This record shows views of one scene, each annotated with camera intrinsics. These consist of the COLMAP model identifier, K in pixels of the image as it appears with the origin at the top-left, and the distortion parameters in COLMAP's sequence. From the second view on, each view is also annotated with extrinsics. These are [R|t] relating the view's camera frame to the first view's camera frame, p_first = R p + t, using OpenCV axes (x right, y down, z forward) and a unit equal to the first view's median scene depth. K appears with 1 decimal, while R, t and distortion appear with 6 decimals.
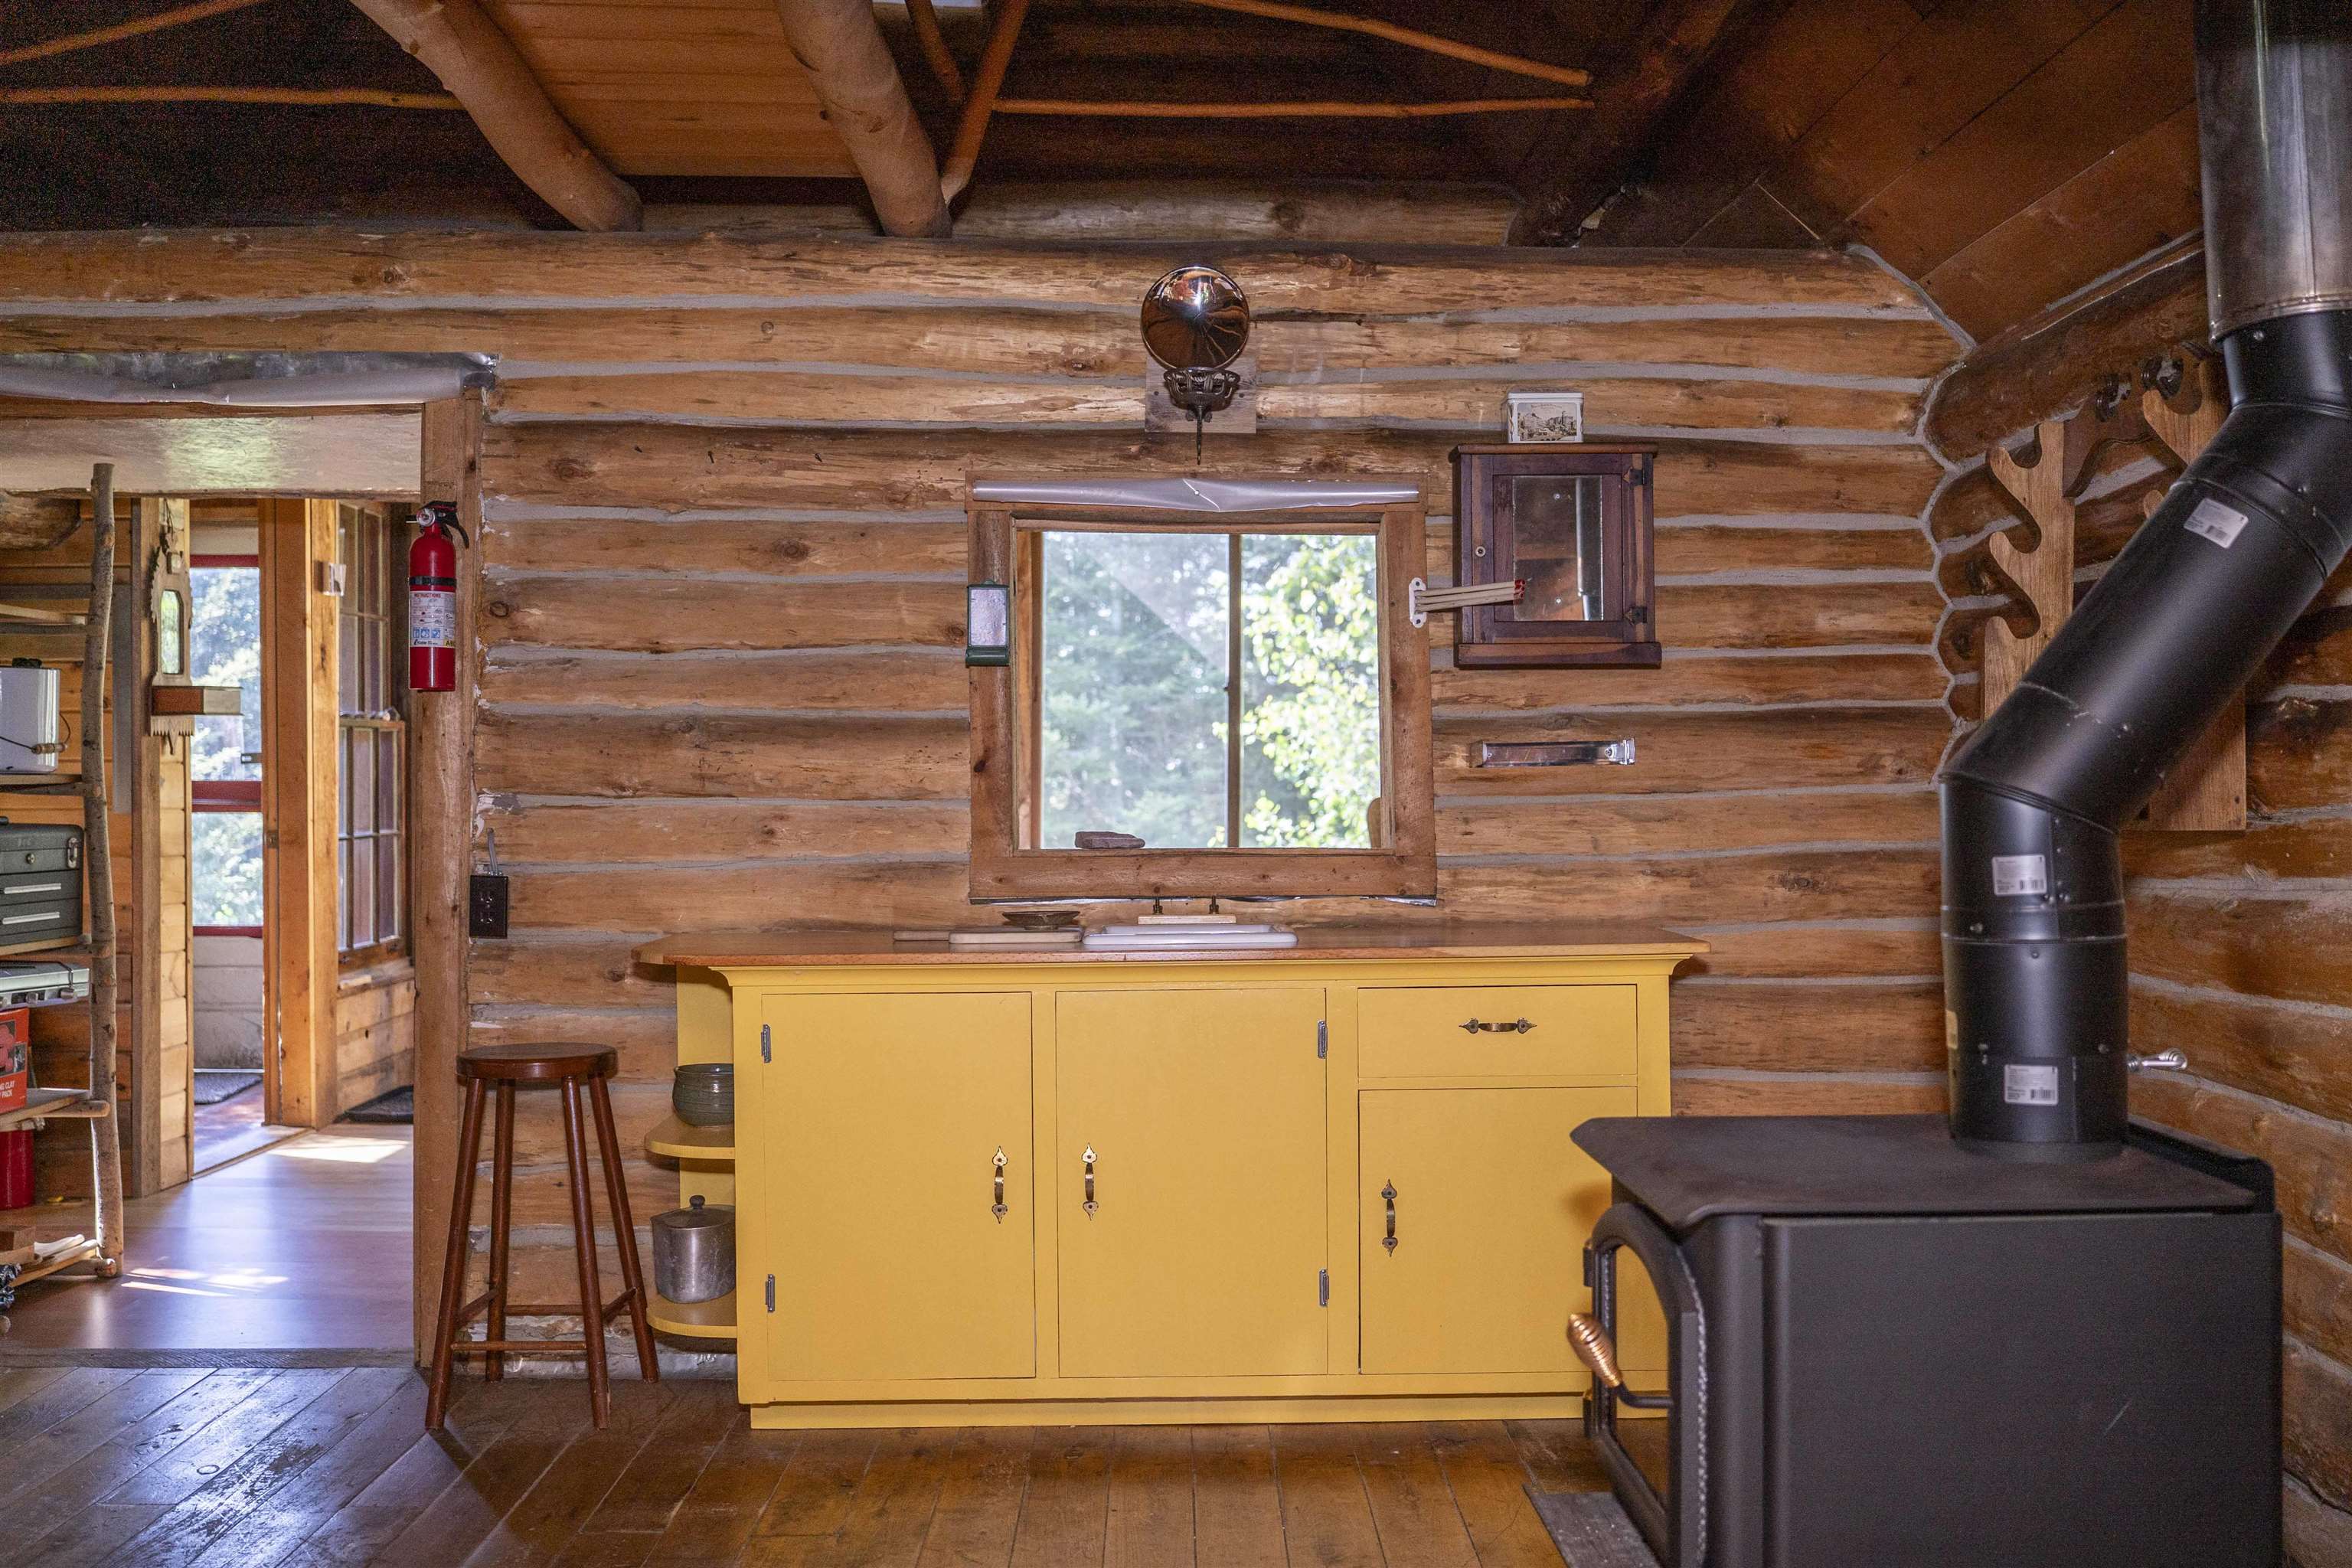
lens RADIAL K [[2330.7, 0, 1184.8], [0, 2330.7, 768.9], [0, 0, 1]] dist [-0.053247, 0.014763]
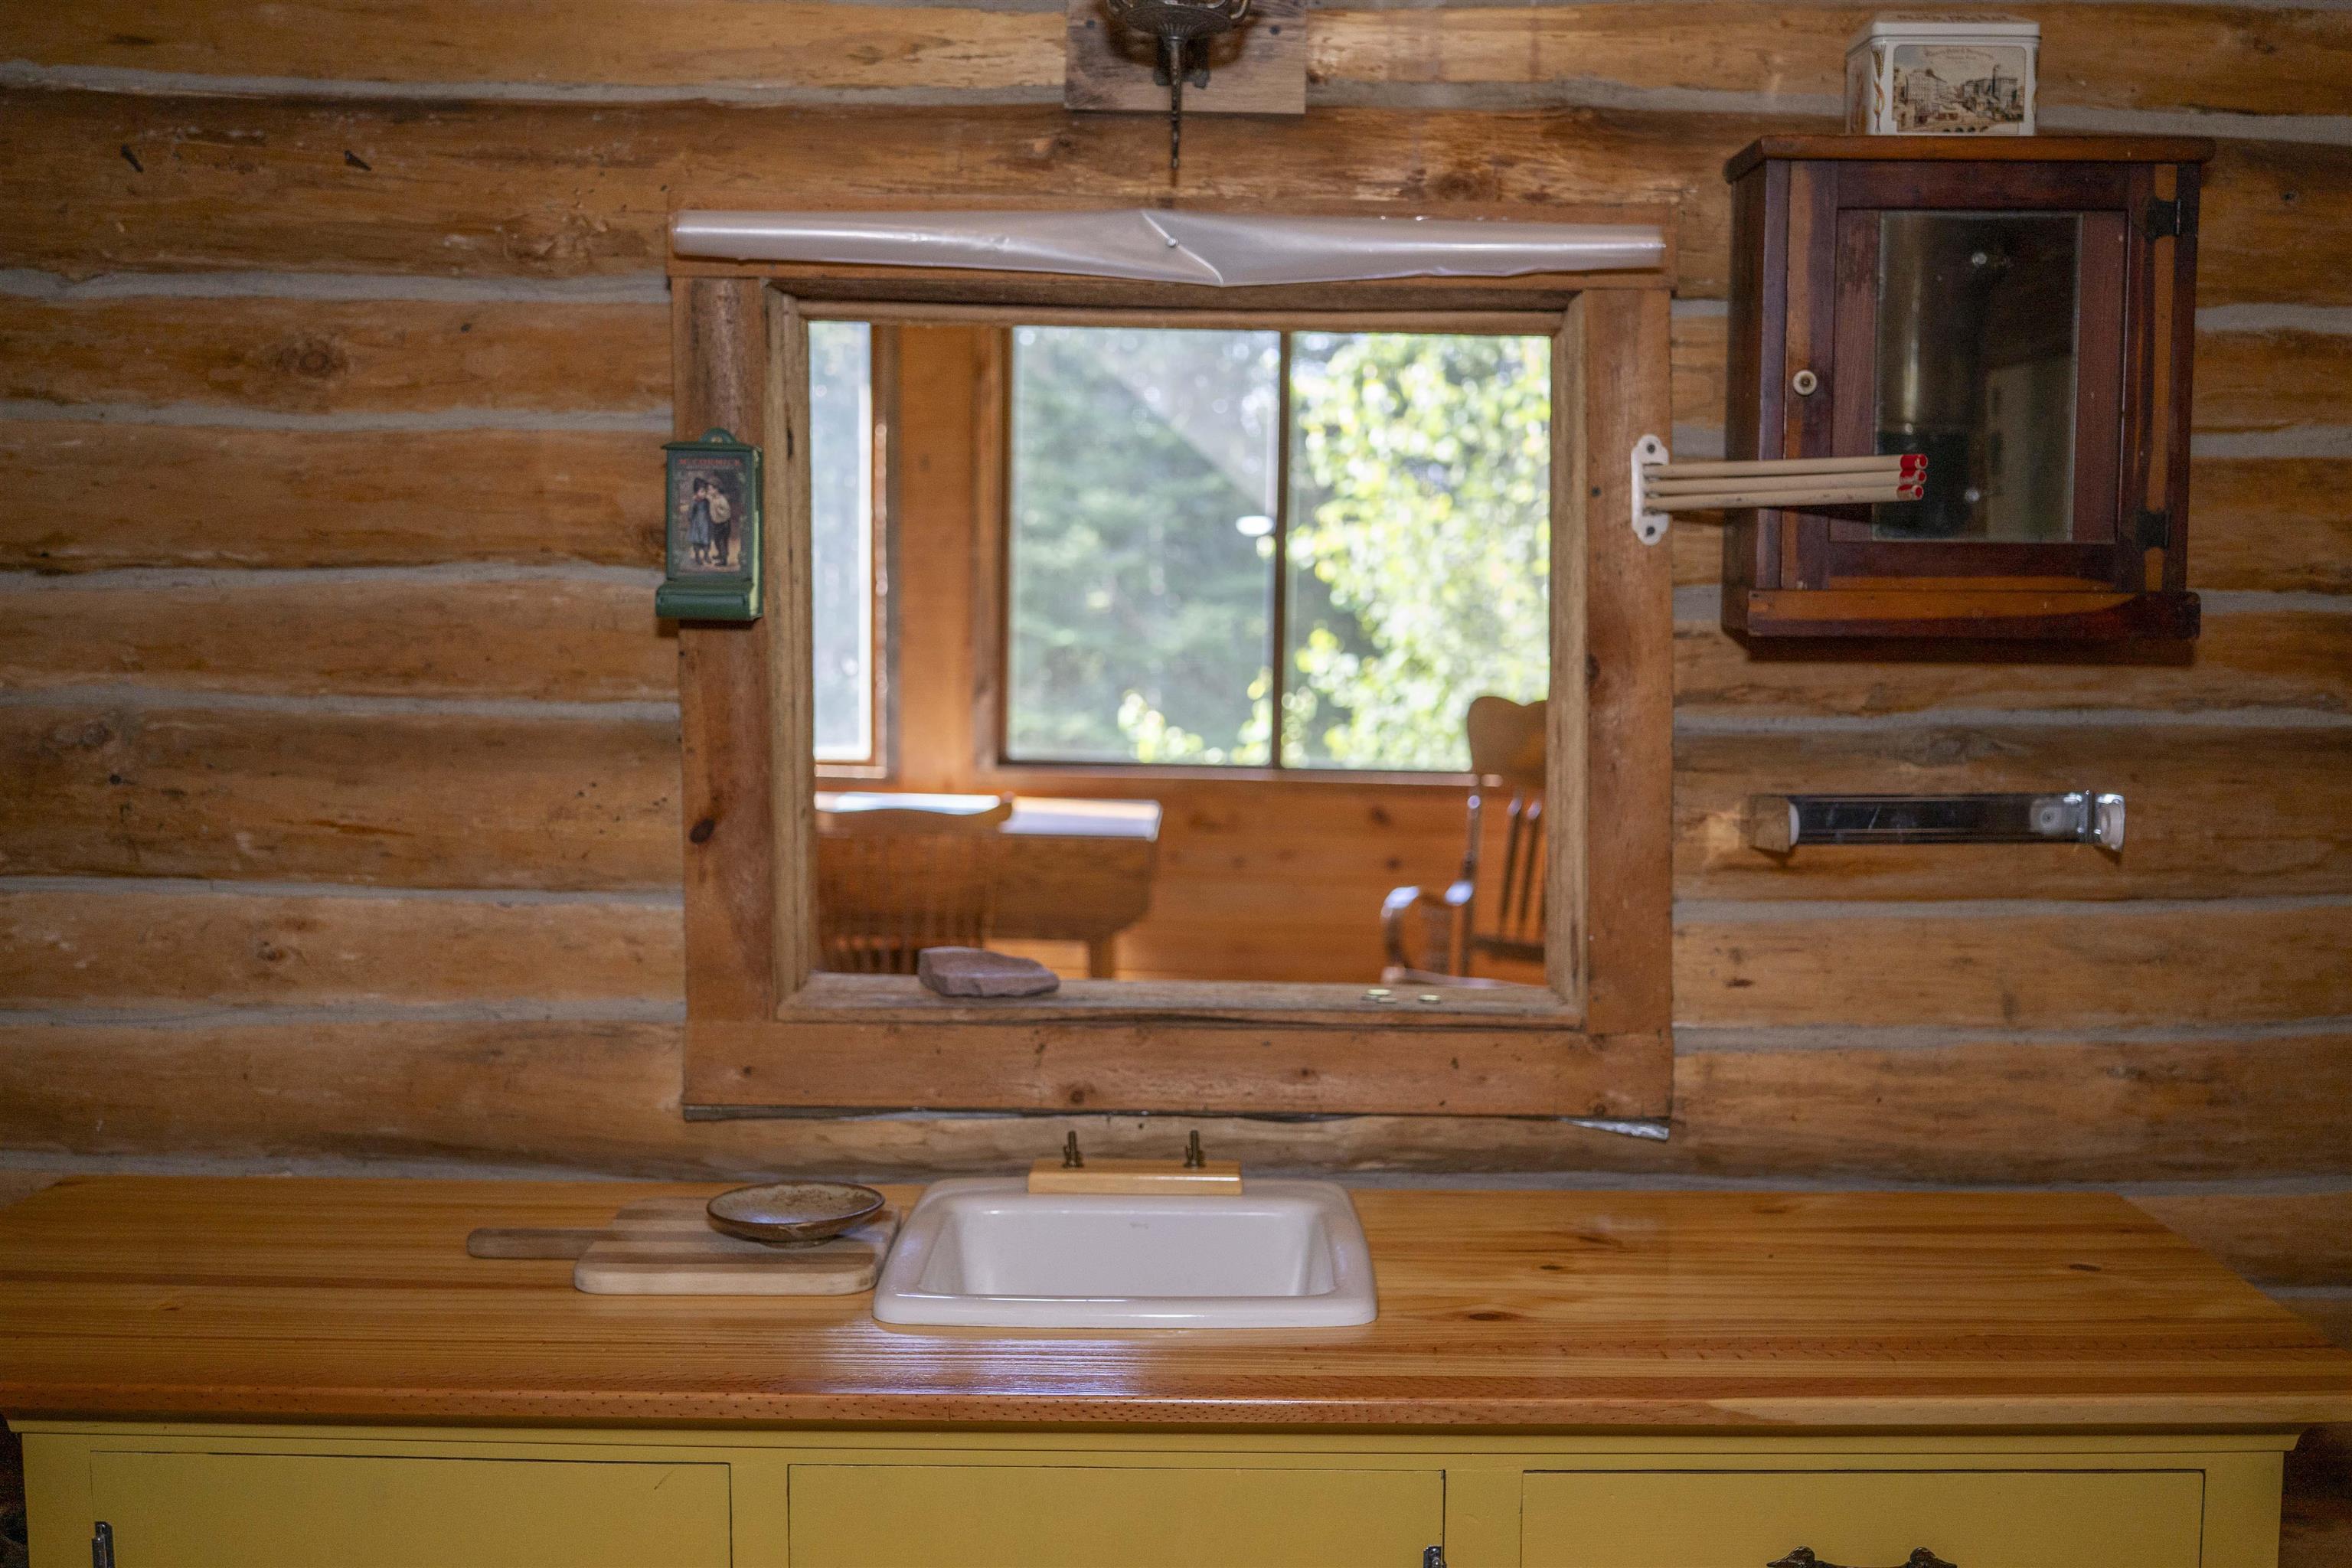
lens RADIAL K [[2330.7, 0, 1184.8], [0, 2330.7, 768.9], [0, 0, 1]] dist [-0.053247, 0.014763]
pose [[0.999606, 0.014552, -0.023994, 0.019822], [-0.012202, 0.995371, 0.095332, -0.058609], [0.025270, -0.095001, 0.995156, 0.531502]]
